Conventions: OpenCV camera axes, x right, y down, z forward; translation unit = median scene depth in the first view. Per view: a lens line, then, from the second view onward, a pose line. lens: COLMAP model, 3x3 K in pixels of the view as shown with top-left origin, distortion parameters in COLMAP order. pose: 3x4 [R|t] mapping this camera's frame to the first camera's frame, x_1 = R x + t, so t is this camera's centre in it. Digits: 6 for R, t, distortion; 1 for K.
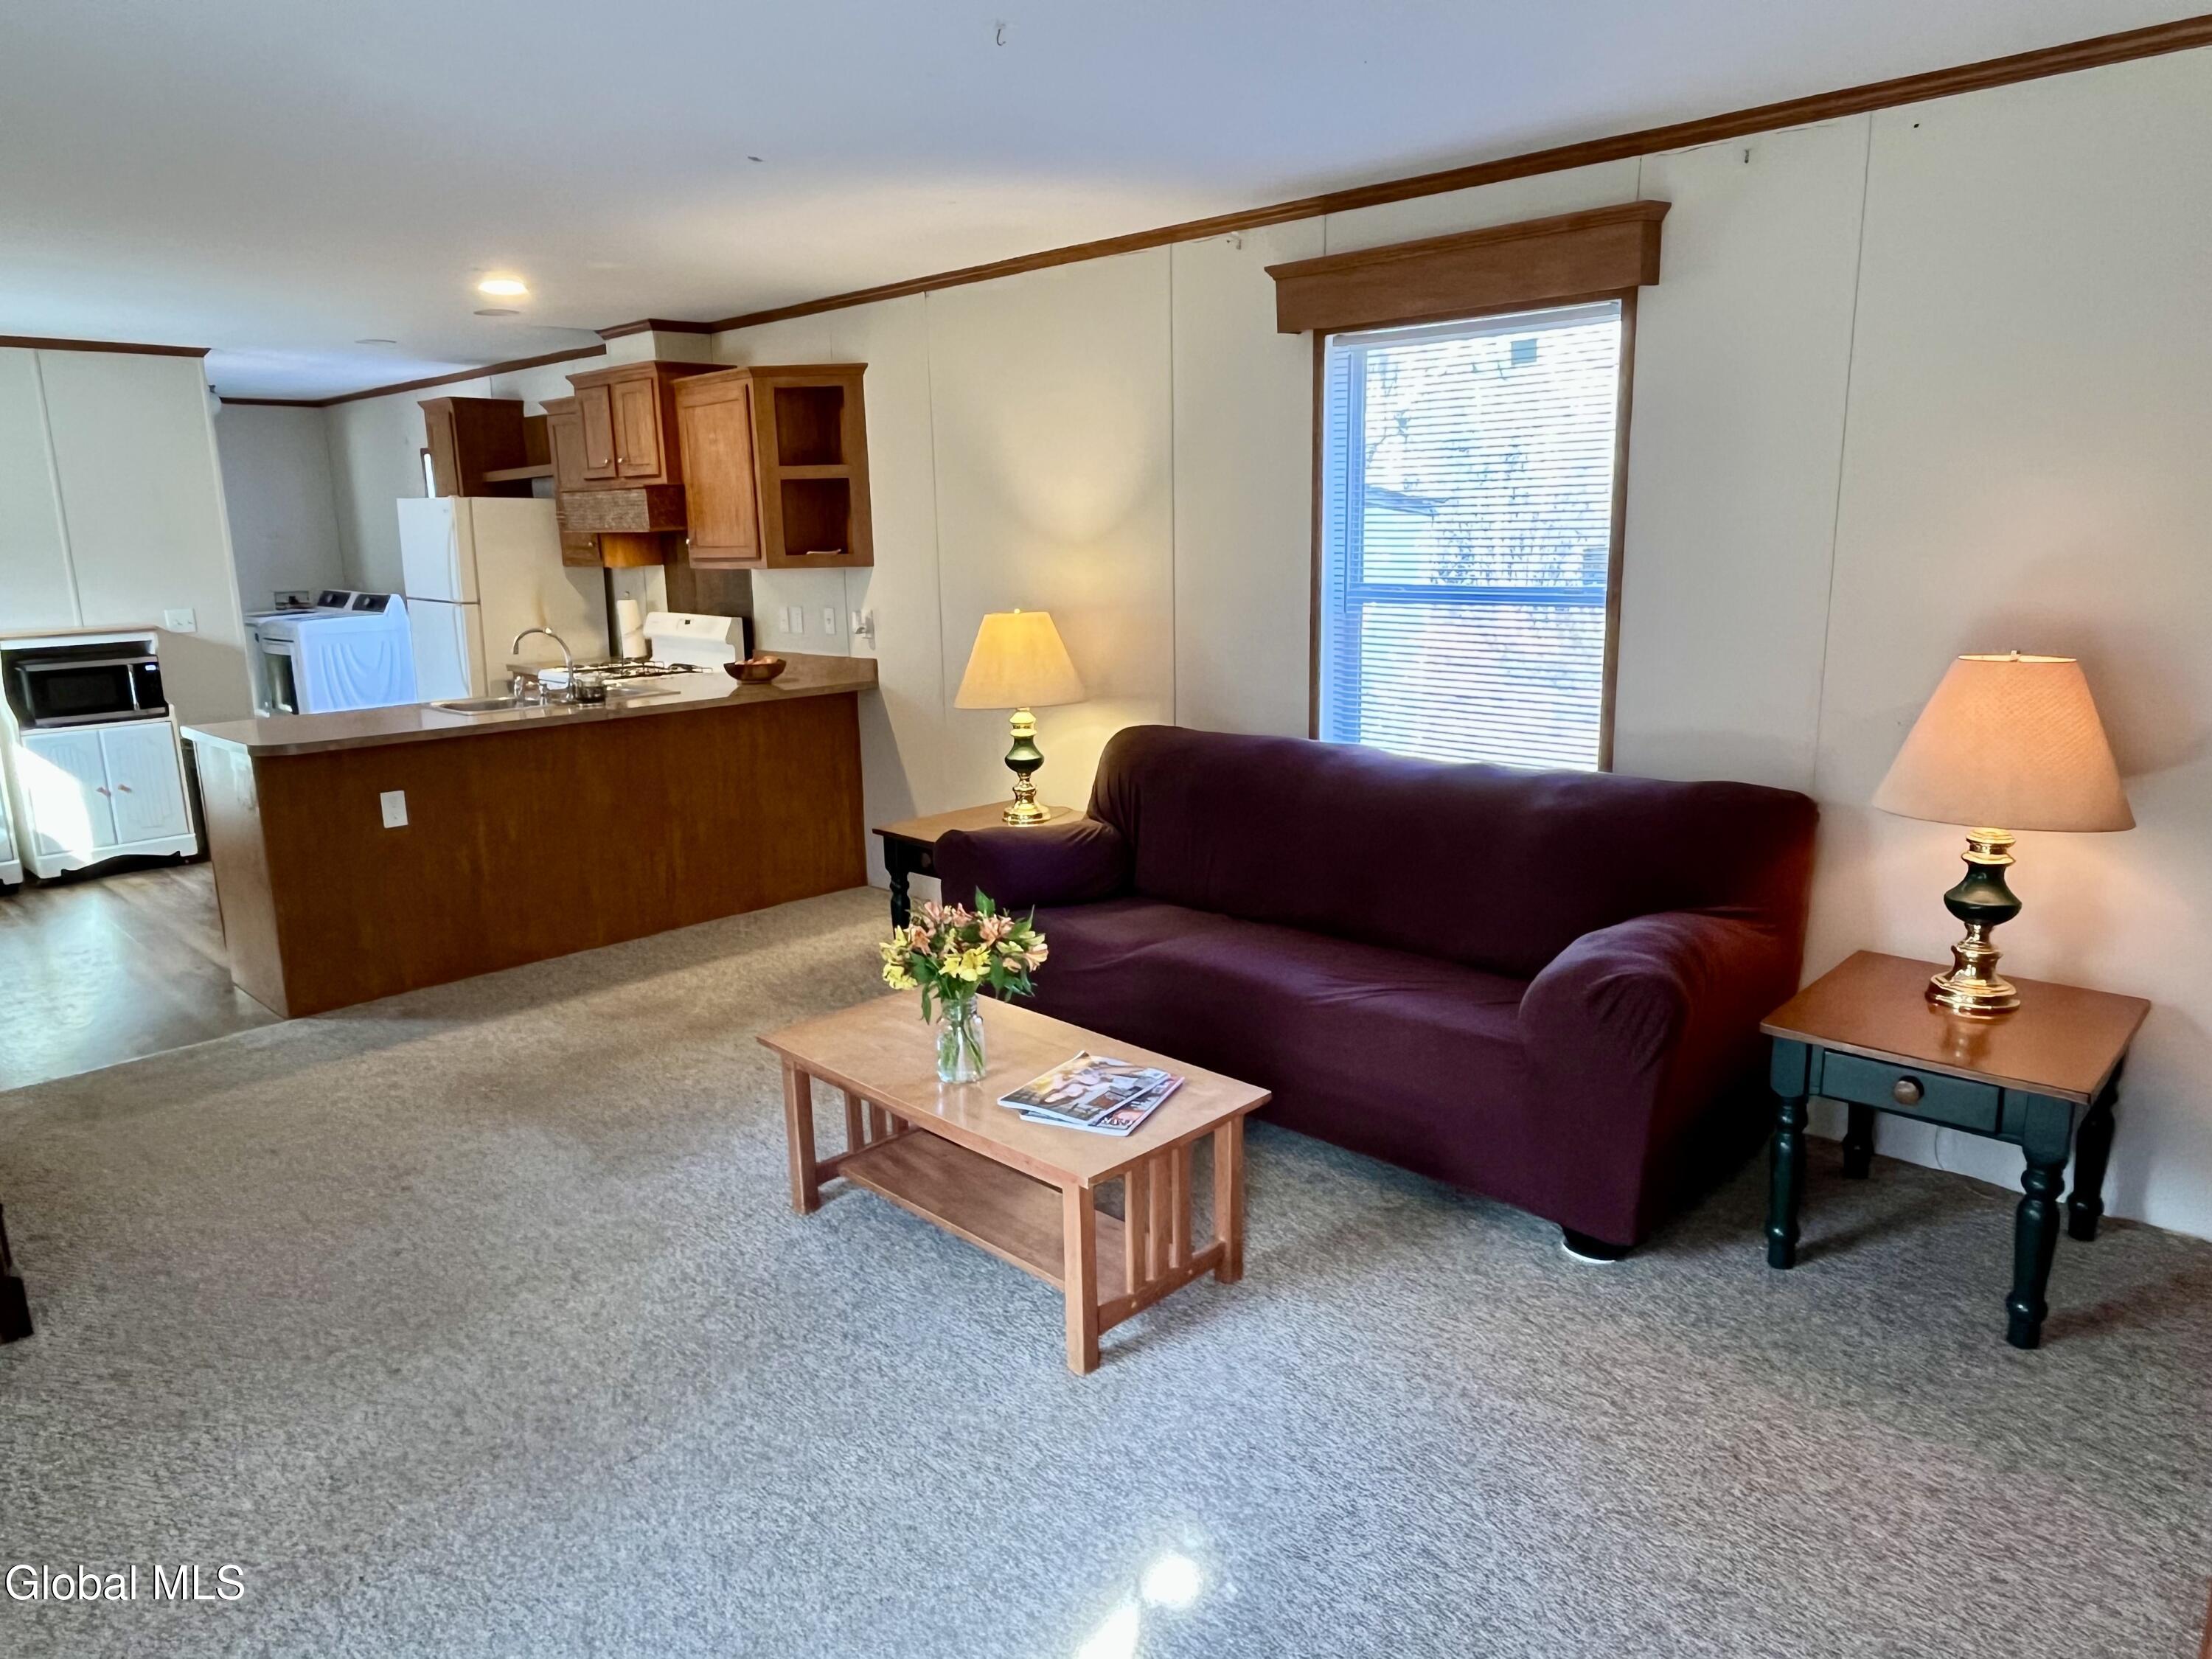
lens RADIAL K [[1377.1, 0, 1104.9], [0, 1377.1, 786.2], [0, 0, 1]] dist [0.000288, 0.000859]
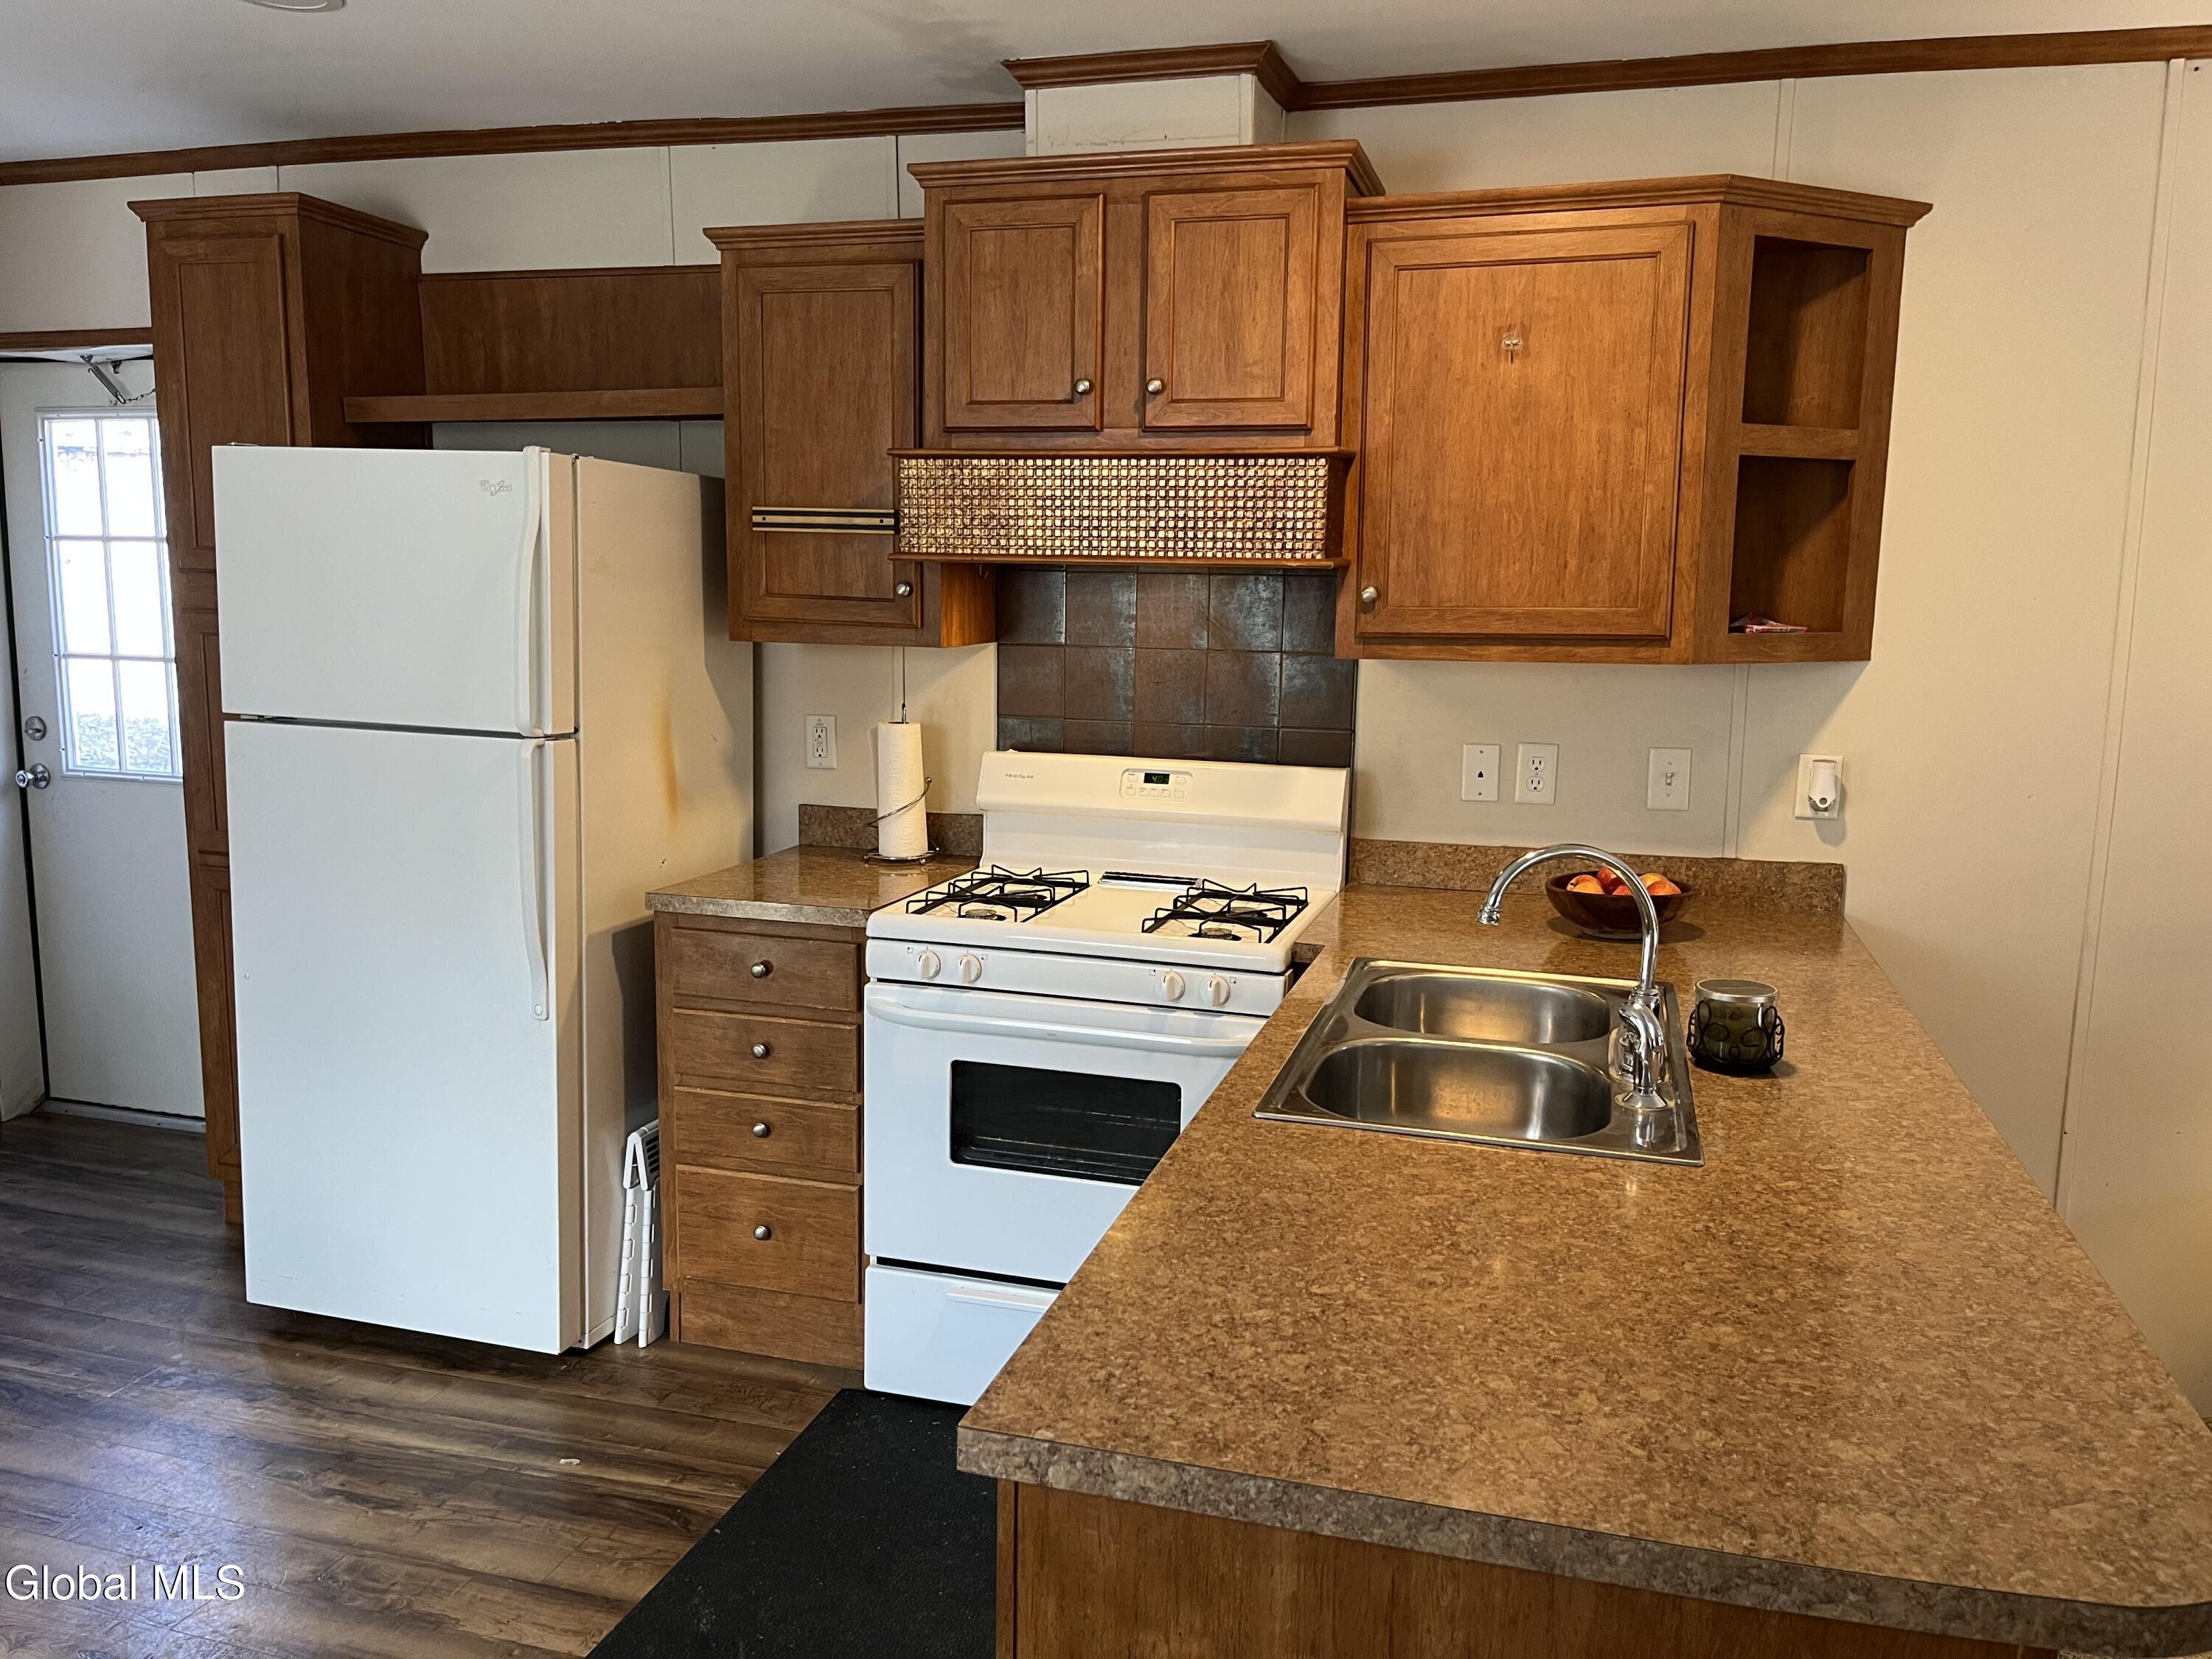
lens RADIAL K [[1638.0, 0, 1106.0], [0, 1638.0, 829.5], [0, 0, 1]] dist [0.021094, -0.001855]
pose [[0.889134, -0.035099, 0.456299, -0.604267], [0.053790, 0.998159, -0.028034, -0.098233], [-0.454475, 0.049470, 0.889385, 0.607641]]
